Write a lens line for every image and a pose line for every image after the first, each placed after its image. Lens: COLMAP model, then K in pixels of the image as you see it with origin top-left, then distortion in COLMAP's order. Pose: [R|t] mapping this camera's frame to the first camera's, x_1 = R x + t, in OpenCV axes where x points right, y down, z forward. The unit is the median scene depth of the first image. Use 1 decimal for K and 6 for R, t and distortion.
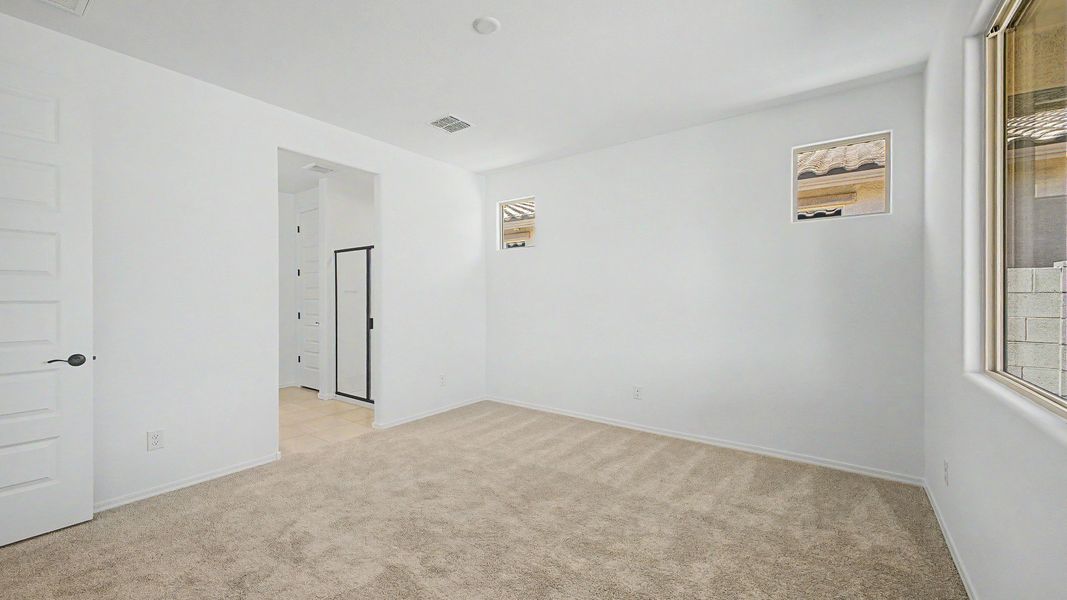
lens RADIAL K [[417.5, 0, 539.8], [0, 417.5, 296.7], [0, 0, 1]] dist [0.009837, -0.000869]
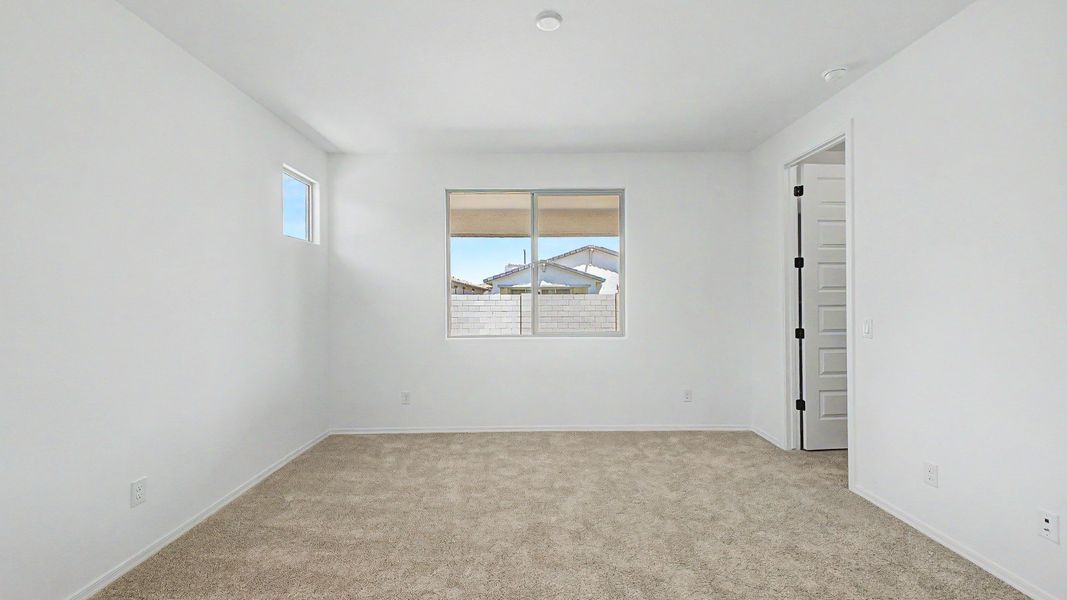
lens RADIAL K [[417.5, 0, 539.8], [0, 417.5, 296.7], [0, 0, 1]] dist [0.009837, -0.000869]
pose [[-0.601266, 0.014408, 0.798919, -0.591306], [0.011289, 0.999891, -0.009536, -0.006296], [-0.798969, 0.003285, -0.601363, 1.089109]]
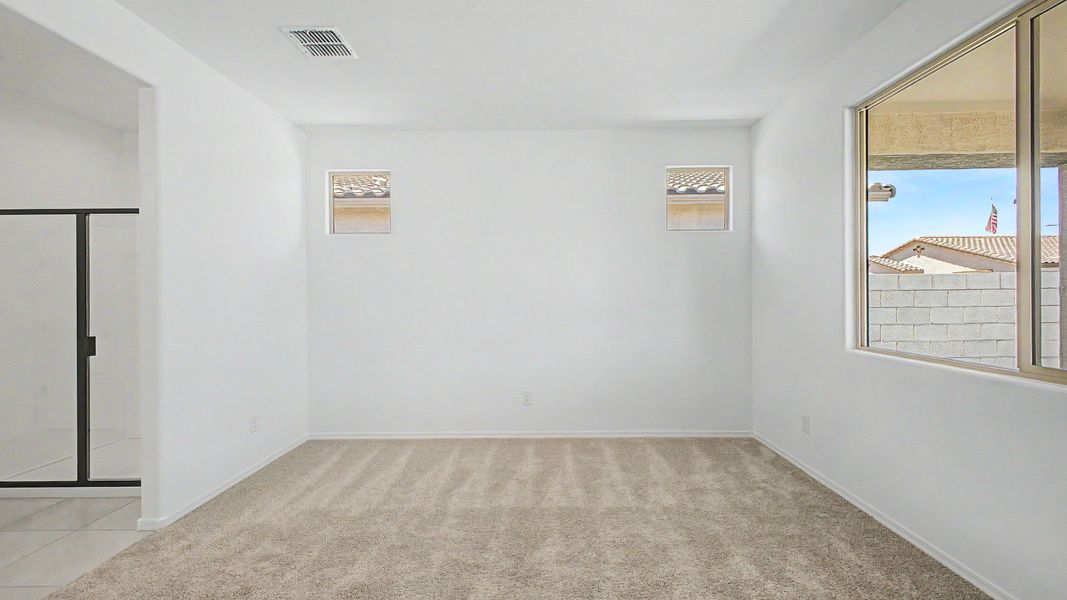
lens RADIAL K [[419.4, 0, 535.6], [0, 419.4, 294.4], [0, 0, 1]] dist [0.008328, -0.000533]
pose [[0.814383, -0.002784, 0.580321, -0.353730], [0.005379, 0.999982, -0.002752, -0.001419], [-0.580303, 0.005363, 0.814383, 0.263597]]
